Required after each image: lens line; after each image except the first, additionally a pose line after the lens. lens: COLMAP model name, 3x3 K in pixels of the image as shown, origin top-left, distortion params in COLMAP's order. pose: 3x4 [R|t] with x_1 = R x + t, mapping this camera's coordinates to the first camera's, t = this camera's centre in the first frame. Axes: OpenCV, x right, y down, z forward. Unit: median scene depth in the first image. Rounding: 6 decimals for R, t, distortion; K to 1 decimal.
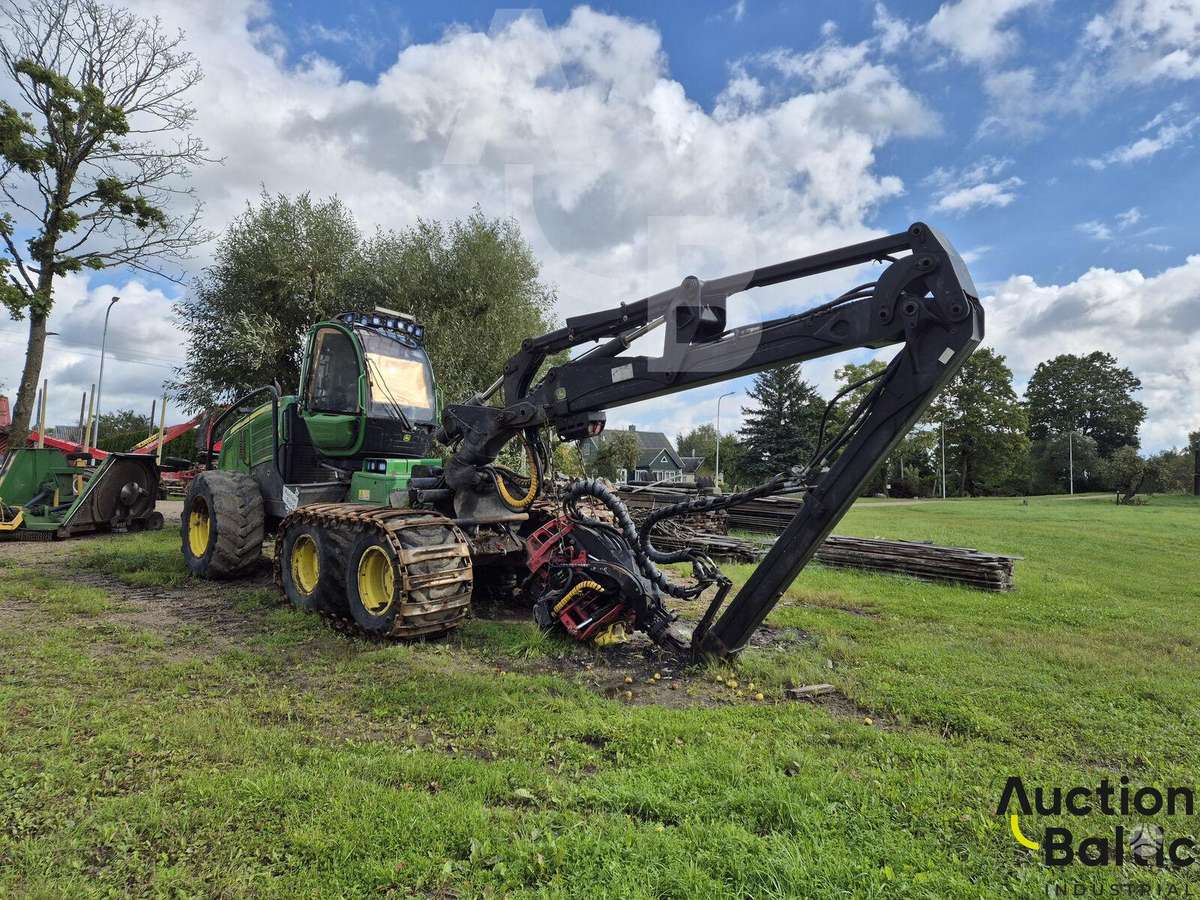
lens RADIAL K [[796.2, 0, 600.9], [0, 796.2, 446.1], [0, 0, 1]] dist [0.047433, -0.039485]
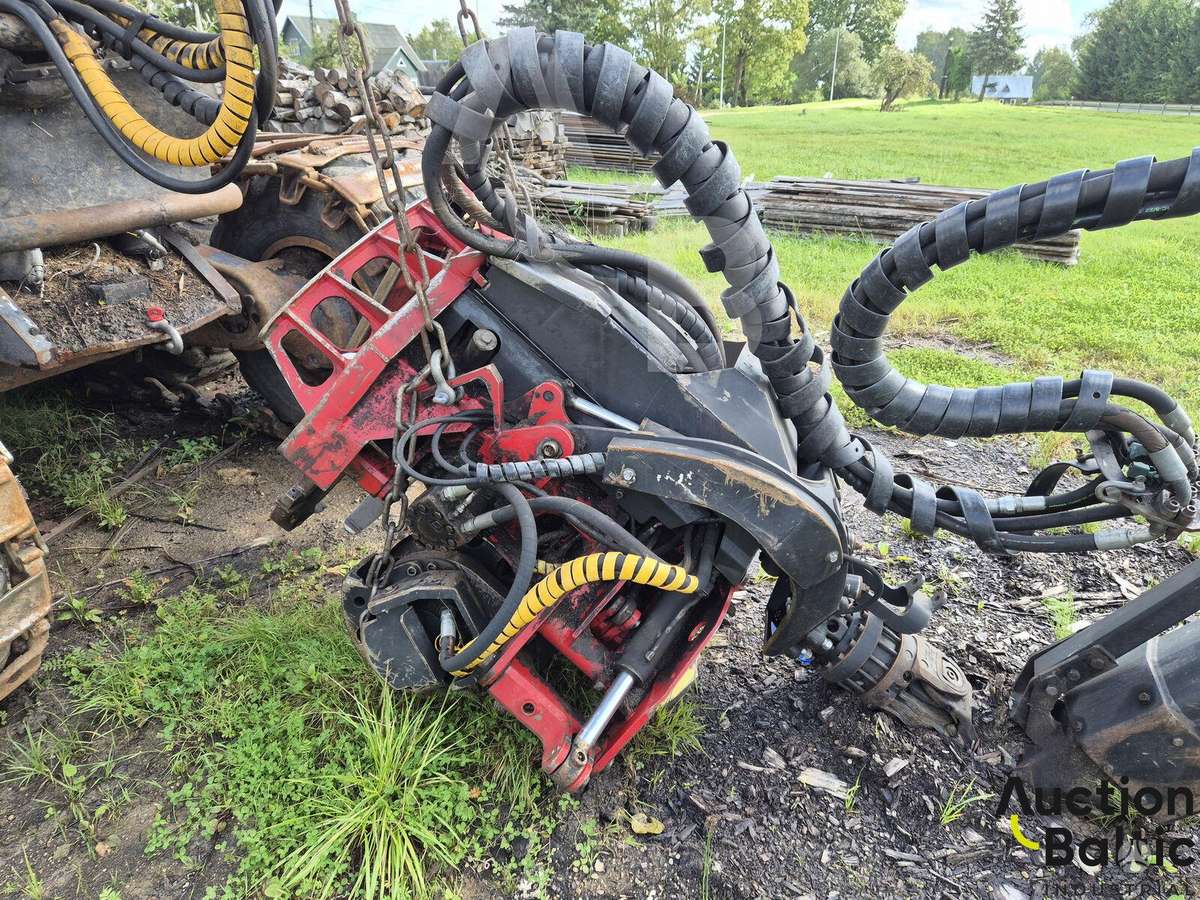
lens RADIAL K [[796.2, 0, 607.9], [0, 796.2, 450.4], [0, 0, 1]] dist [0.047433, -0.039485]
pose [[0.947417, -0.141818, 0.286860, -0.062445], [-0.000611, 0.895630, 0.444799, 0.042042], [-0.320001, -0.421585, 0.848448, 0.680560]]
